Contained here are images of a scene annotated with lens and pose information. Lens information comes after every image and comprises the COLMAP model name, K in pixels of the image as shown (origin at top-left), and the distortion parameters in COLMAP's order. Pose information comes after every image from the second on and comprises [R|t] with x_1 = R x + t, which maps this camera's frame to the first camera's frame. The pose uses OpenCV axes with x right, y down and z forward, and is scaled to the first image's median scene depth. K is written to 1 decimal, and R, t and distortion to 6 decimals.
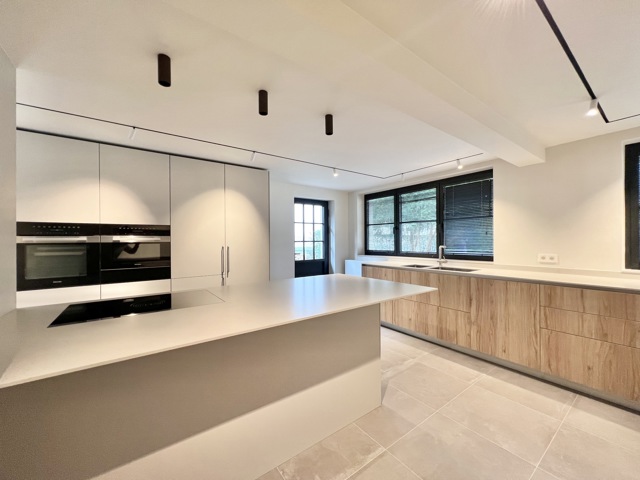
lens RADIAL K [[258.4, 0, 320.0], [0, 258.4, 240.0], [0, 0, 1]] dist [0.001416, 0.000286]
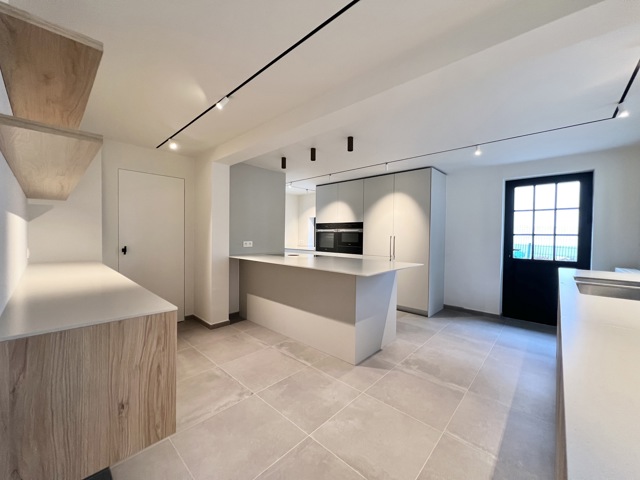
lens RADIAL K [[253.2, 0, 320.0], [0, 253.2, 240.0], [0, 0, 1]] dist [0.000136, 0.000071]
pose [[0.193964, 0.031100, -0.980516, 0.841803], [-0.016795, 0.999456, 0.028378, 0.015386], [0.980865, 0.010963, 0.194381, 0.378260]]
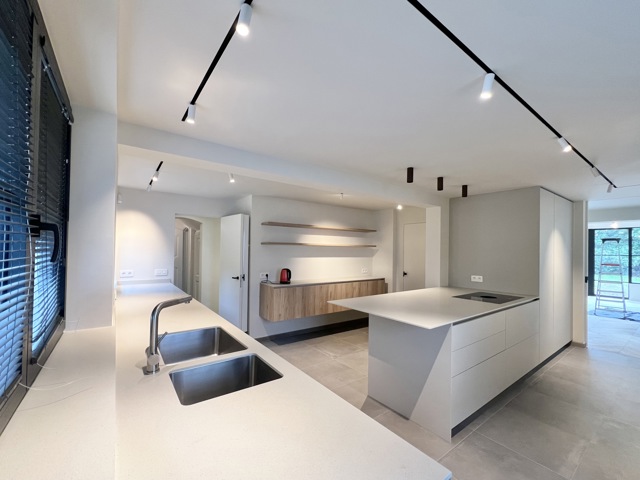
lens RADIAL K [[273.8, 0, 320.1], [0, 273.8, 248.9], [0, 0, 1]] dist [-0.000141, 0.000039]
pose [[-0.999856, -0.008816, -0.014495, 0.311748], [-0.008770, 0.999956, -0.003246, -0.046672], [0.014523, -0.003118, -0.999890, 1.468650]]
